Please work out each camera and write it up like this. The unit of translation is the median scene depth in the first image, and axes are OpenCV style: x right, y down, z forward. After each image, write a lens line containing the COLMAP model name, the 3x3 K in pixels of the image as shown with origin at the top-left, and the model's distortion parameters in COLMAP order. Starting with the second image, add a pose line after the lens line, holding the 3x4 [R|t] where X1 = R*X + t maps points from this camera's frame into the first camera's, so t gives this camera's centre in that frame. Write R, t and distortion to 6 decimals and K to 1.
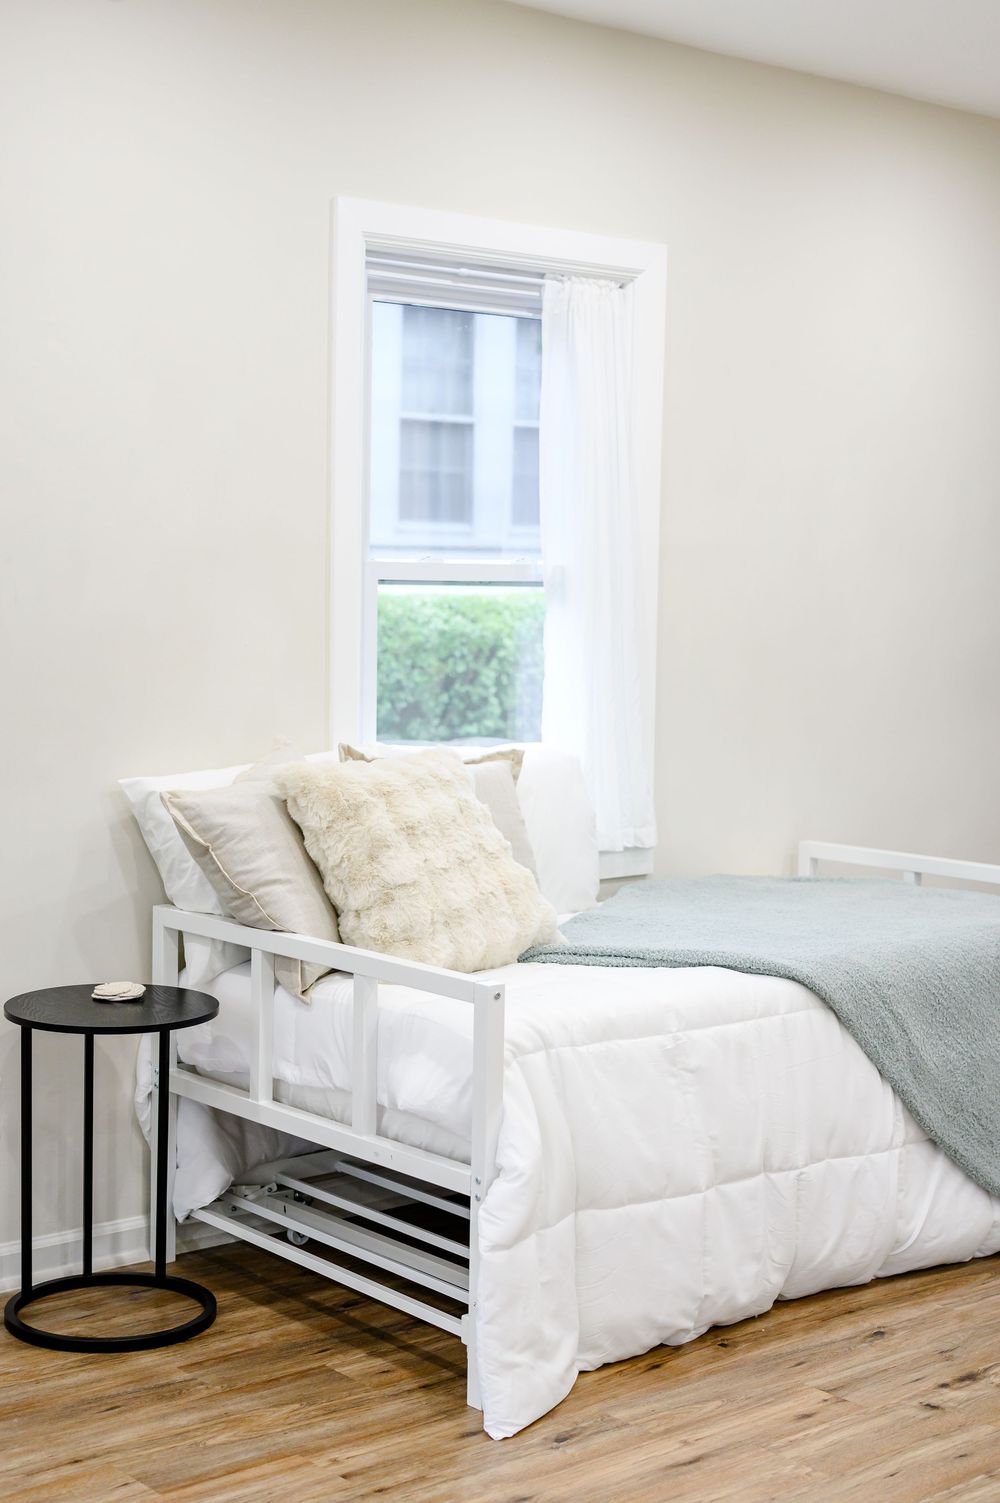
lens RADIAL K [[2166.5, 0, 500.0], [0, 2166.5, 751.5], [0, 0, 1]] dist [-0.004449, -0.035681]
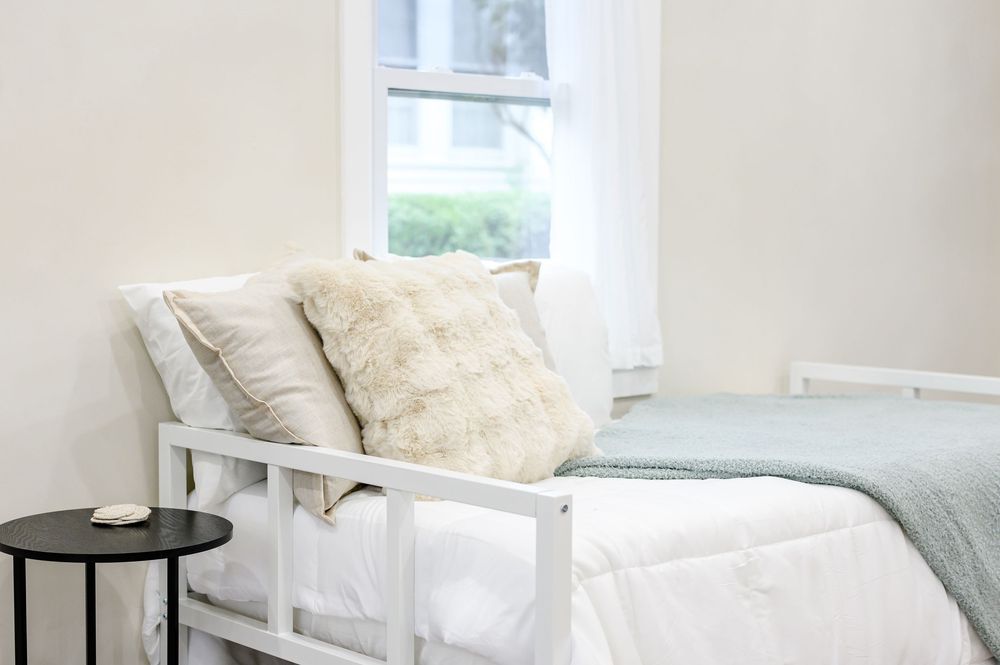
lens RADIAL K [[1624.6, 0, 454.8], [0, 1624.6, 333.2], [0, 0, 1]] dist [-0.010699, 0.074445]
pose [[0.999730, -0.016015, 0.016833, -0.046607], [0.016135, 0.999845, -0.006986, 0.041642], [-0.016719, 0.007255, 0.999834, 0.316711]]
